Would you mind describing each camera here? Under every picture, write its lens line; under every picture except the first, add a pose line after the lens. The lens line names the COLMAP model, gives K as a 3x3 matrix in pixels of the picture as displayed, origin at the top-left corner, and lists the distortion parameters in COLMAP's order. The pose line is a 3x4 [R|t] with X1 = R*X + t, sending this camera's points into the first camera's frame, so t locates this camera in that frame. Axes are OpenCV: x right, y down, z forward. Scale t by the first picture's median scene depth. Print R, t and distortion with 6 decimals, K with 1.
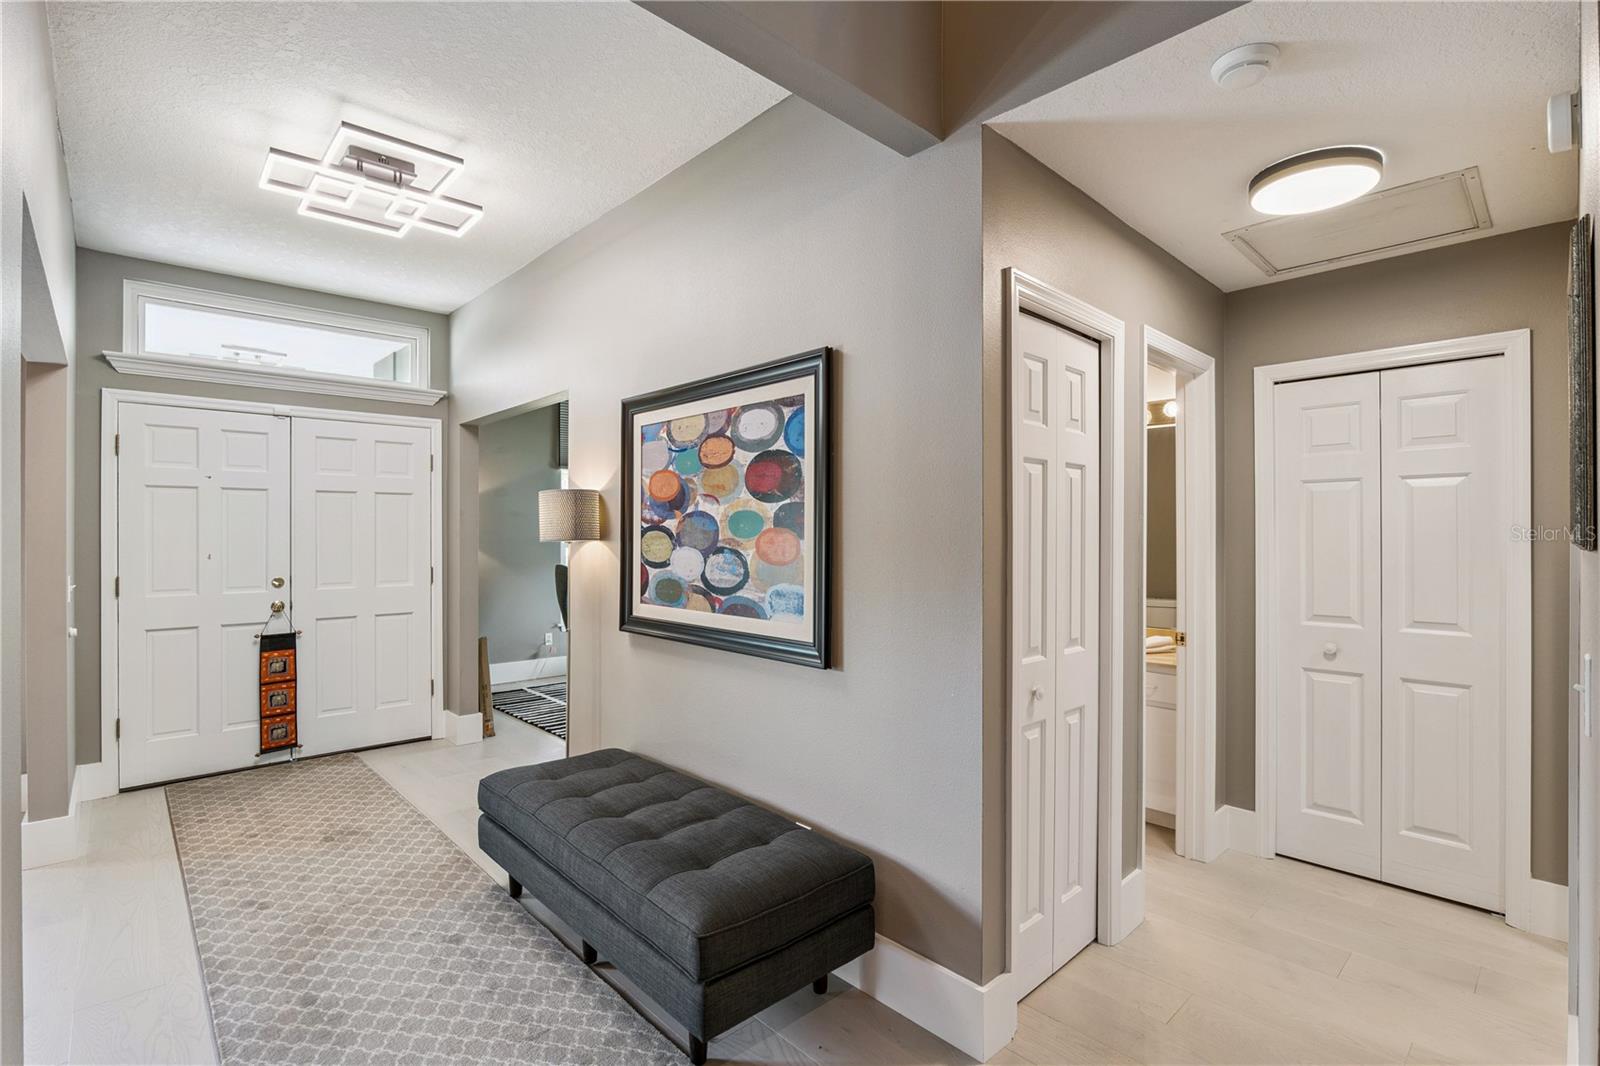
lens RADIAL K [[743.2, 0, 800.0], [0, 743.2, 533.0], [0, 0, 1]] dist [-0.005309, -0.000623]
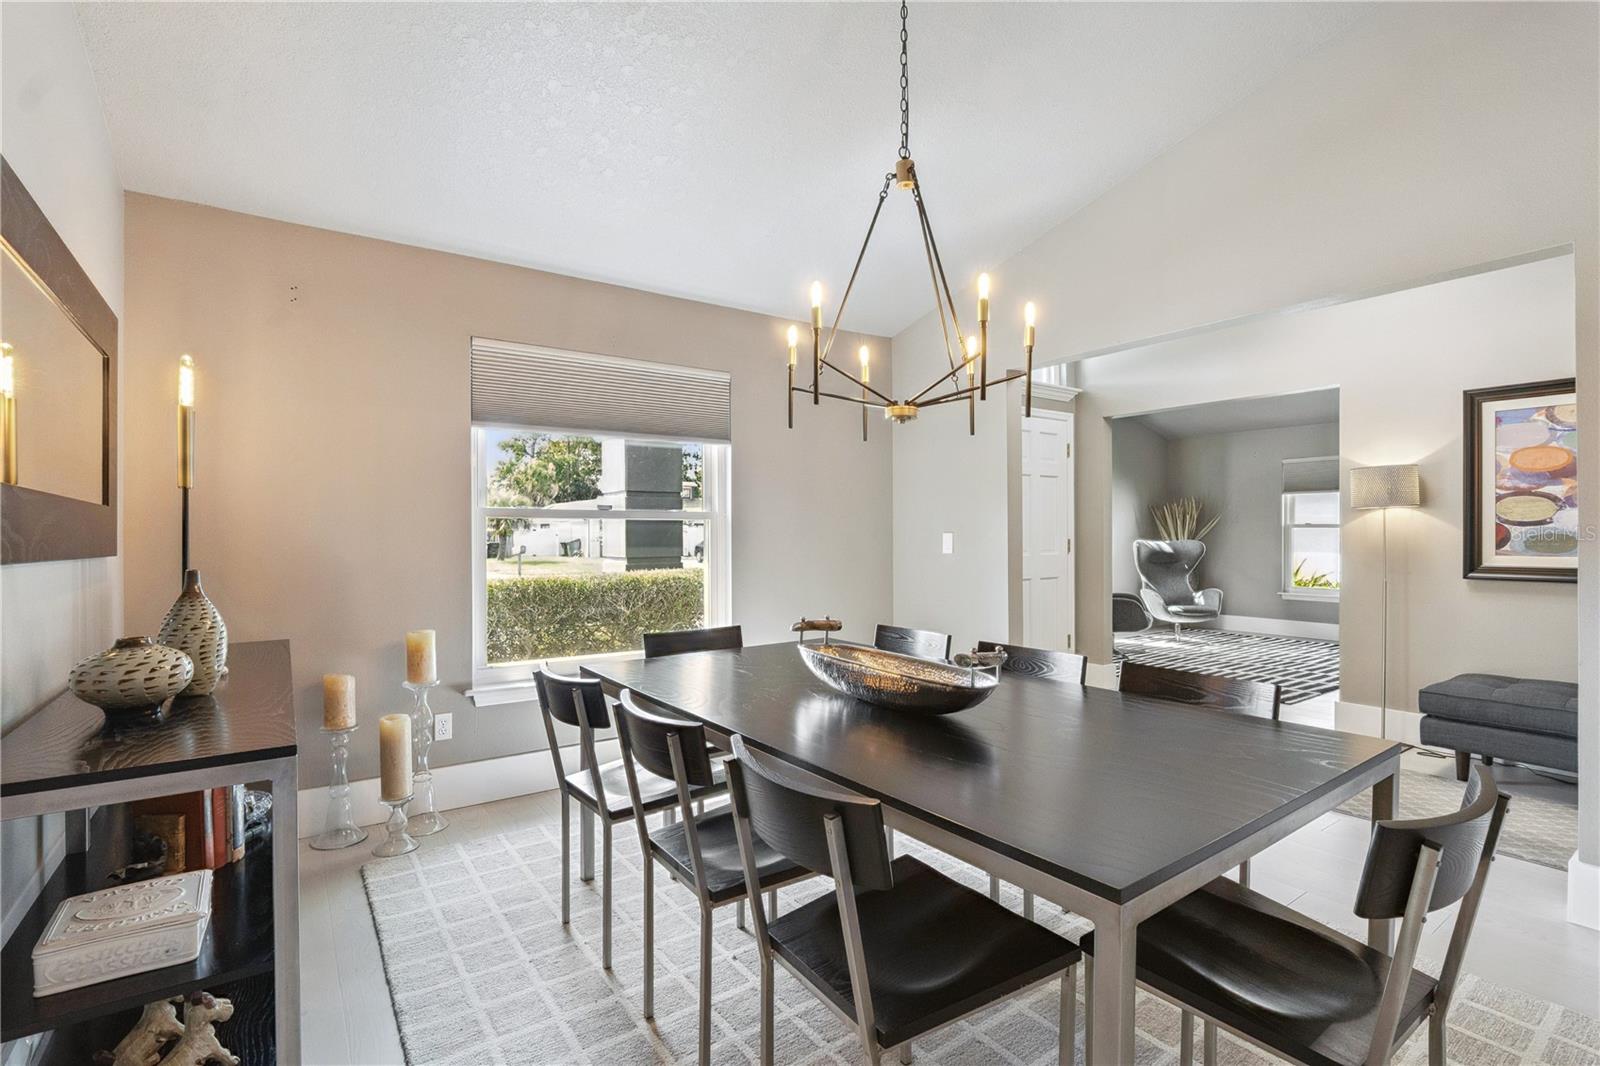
lens RADIAL K [[743.2, 0, 800.0], [0, 743.2, 533.0], [0, 0, 1]] dist [-0.005309, -0.000623]
pose [[0.991223, -0.001761, -0.132190, -1.214690], [0.002534, 0.999981, 0.005678, 0.048421], [0.132177, -0.005963, 0.991208, -0.373872]]
